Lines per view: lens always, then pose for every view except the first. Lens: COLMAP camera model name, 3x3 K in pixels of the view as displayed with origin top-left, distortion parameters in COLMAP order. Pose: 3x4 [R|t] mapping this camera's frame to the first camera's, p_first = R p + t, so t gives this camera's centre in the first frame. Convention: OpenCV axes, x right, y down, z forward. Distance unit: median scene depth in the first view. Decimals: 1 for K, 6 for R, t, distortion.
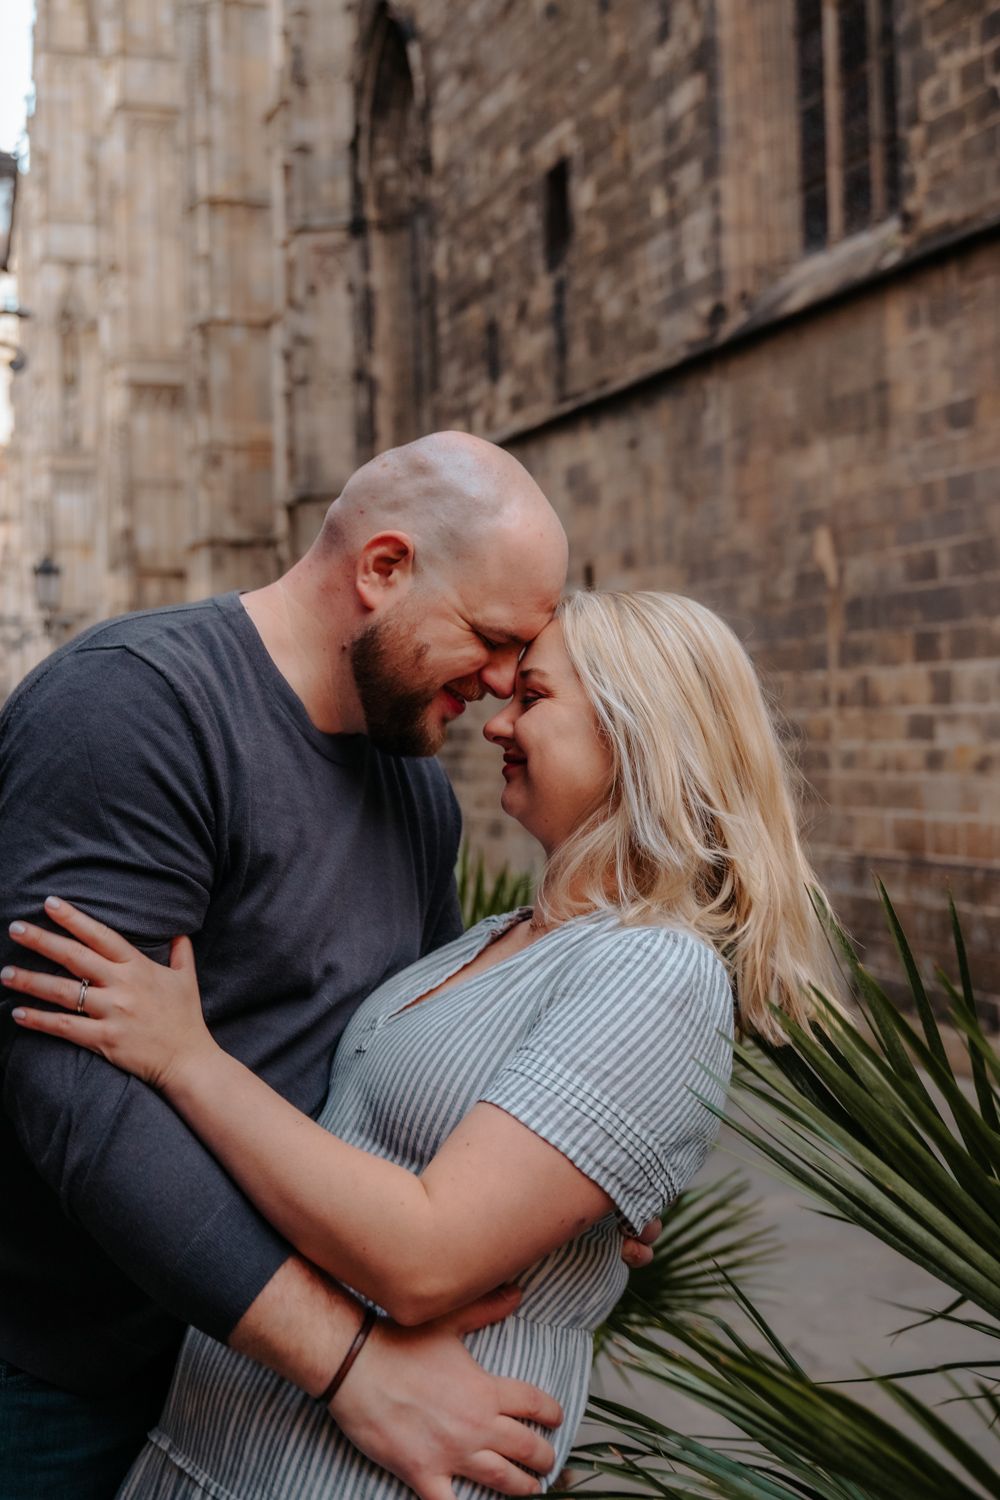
lens RADIAL K [[1763.8, 0, 500.0], [0, 1763.8, 750.0], [0, 0, 1]] dist [-0.004547, 0.003543]
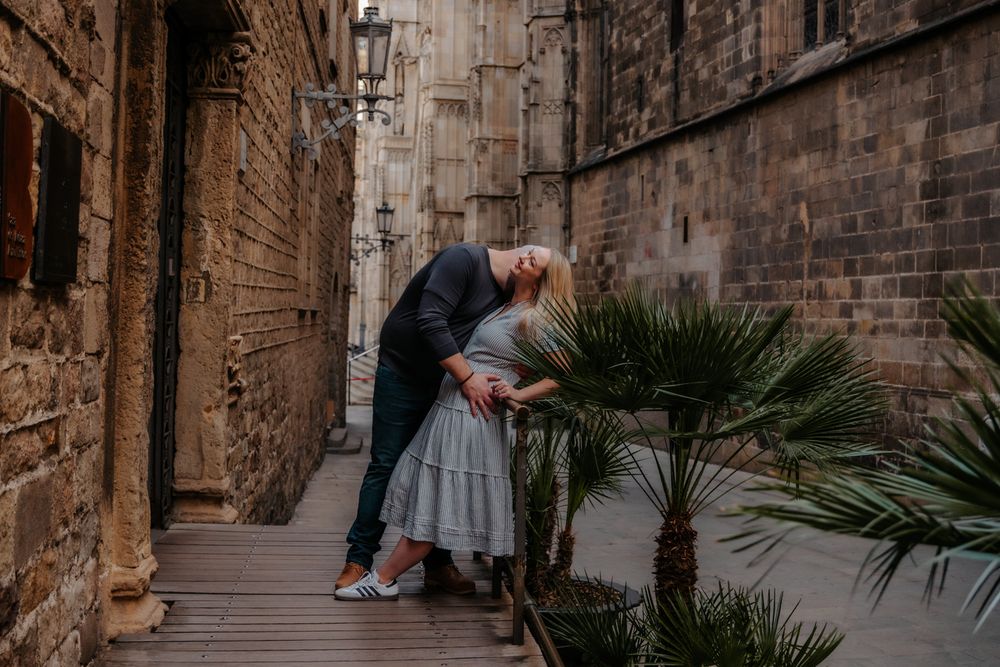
lens RADIAL K [[1240.5, 0, 500.0], [0, 1240.5, 333.5], [0, 0, 1]] dist [-0.005428, -0.014874]
pose [[0.988713, 0.039040, -0.144643, 0.055169], [-0.039425, 0.999222, 0.000199, 0.021077], [0.144539, 0.005506, 0.989484, -0.288081]]
